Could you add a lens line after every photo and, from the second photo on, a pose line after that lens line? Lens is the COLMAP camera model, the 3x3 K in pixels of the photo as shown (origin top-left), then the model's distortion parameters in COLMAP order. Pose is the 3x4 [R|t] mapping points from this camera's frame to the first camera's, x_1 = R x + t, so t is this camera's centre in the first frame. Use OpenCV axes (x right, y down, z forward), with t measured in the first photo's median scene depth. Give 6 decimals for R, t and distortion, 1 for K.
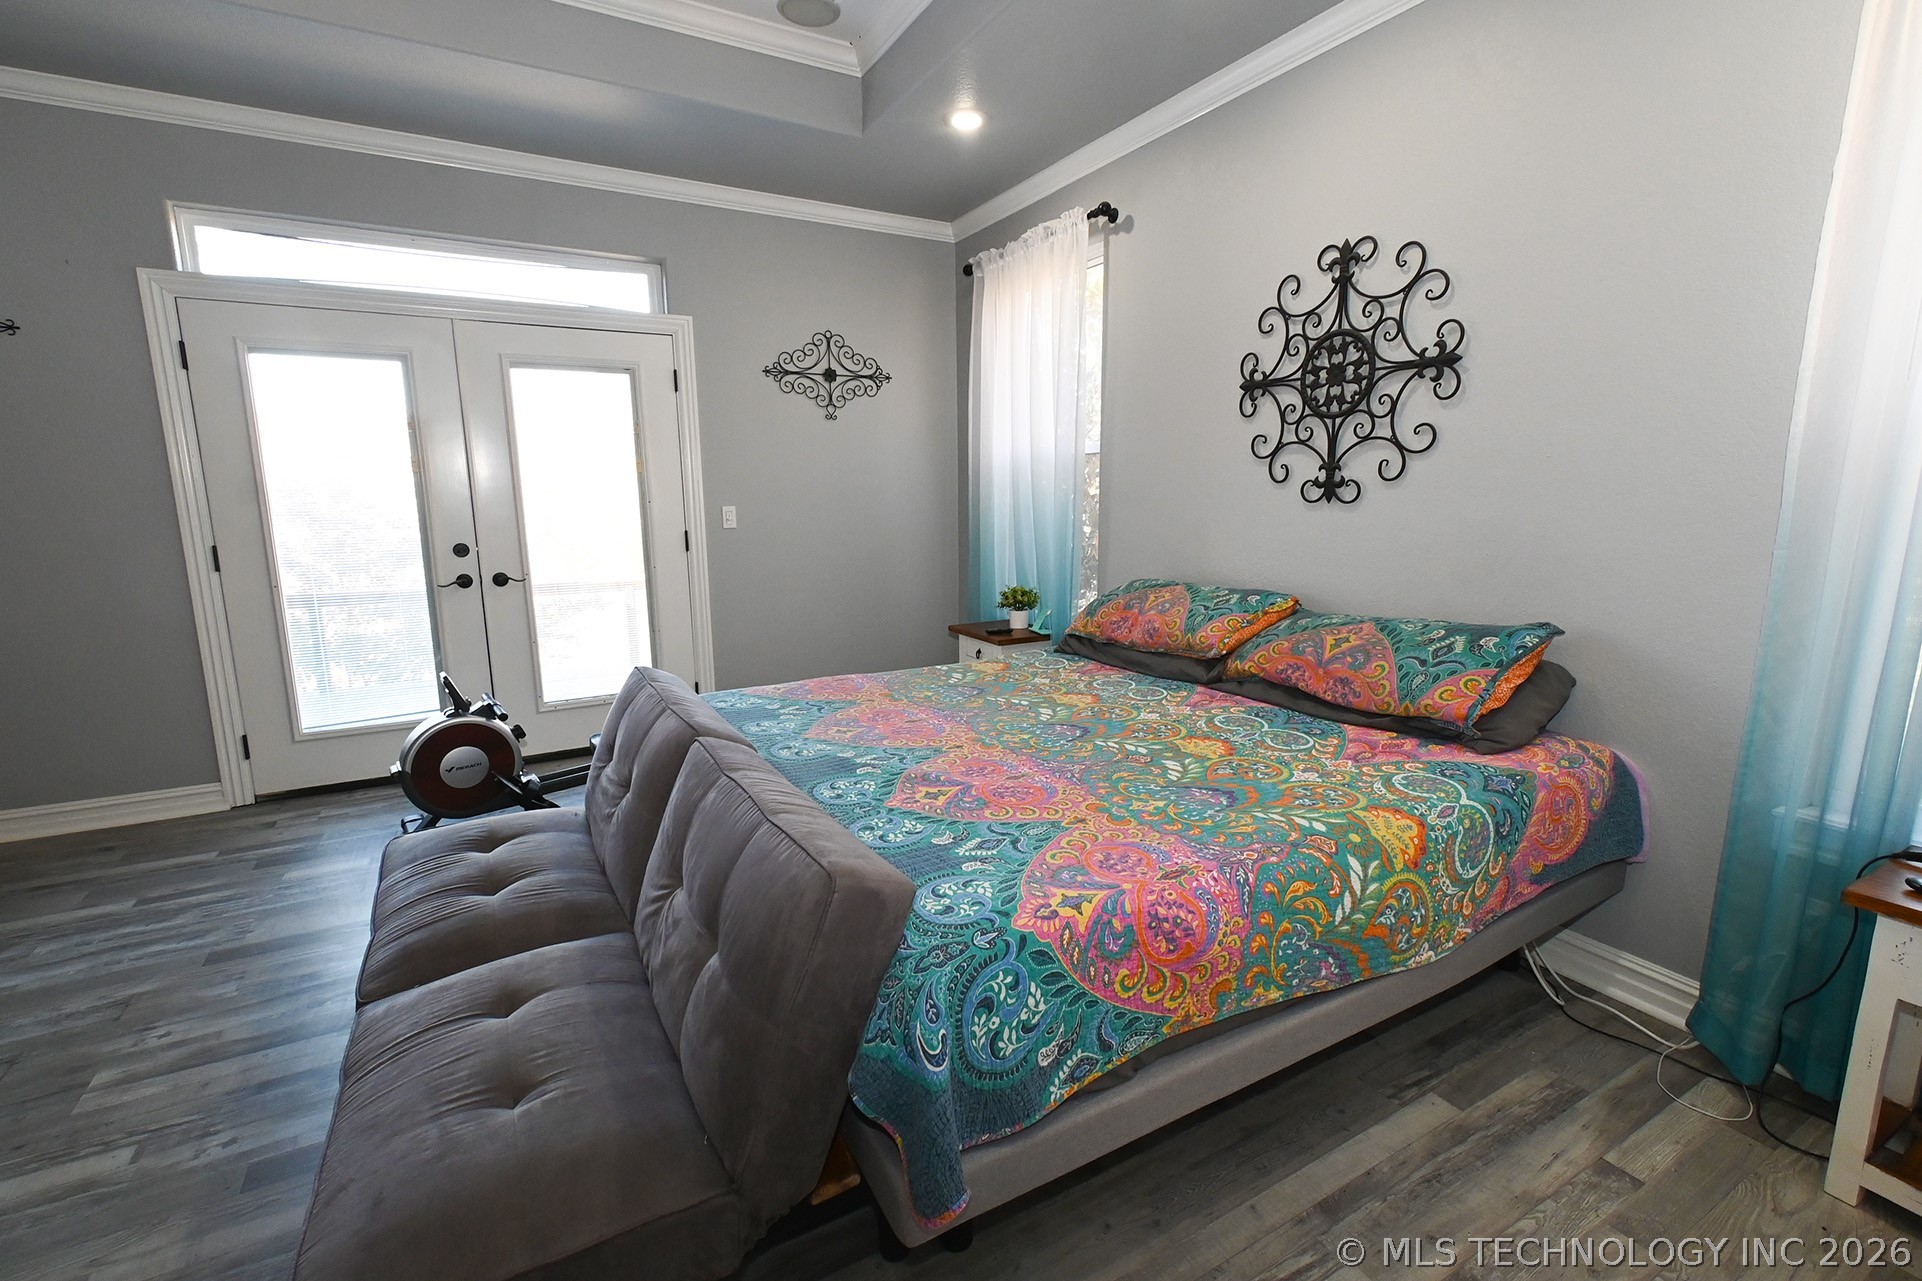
lens RADIAL K [[852.5, 0, 969.5], [0, 852.5, 635.5], [0, 0, 1]] dist [0.012675, -0.005492]
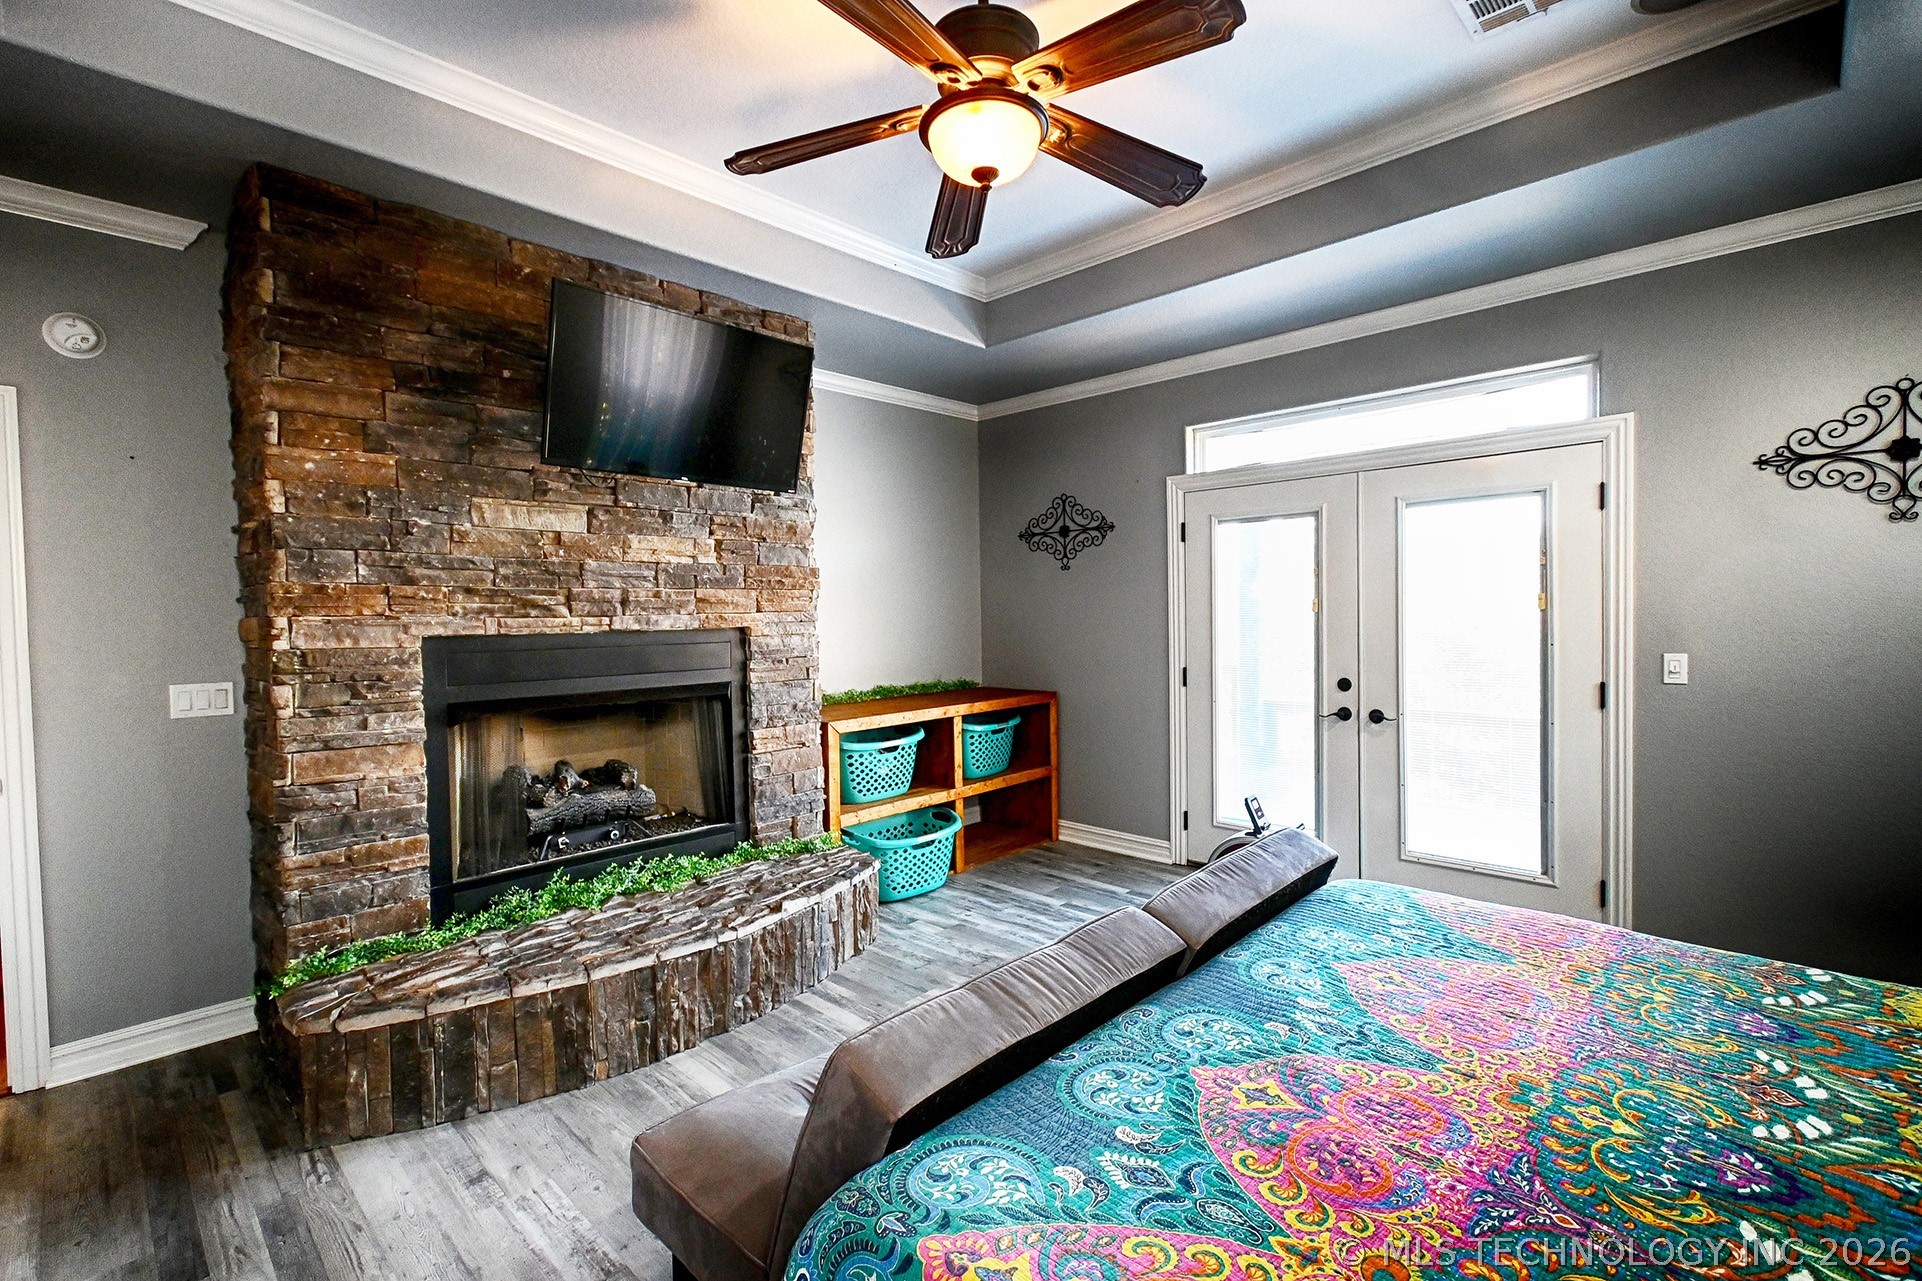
lens RADIAL K [[852.5, 0, 969.5], [0, 852.5, 635.5], [0, 0, 1]] dist [0.012675, -0.005492]
pose [[0.289507, 0.029022, -0.956736, 0.308587], [-0.153228, 0.988055, -0.016395, -0.079430], [0.944832, 0.151345, 0.290496, 0.276027]]
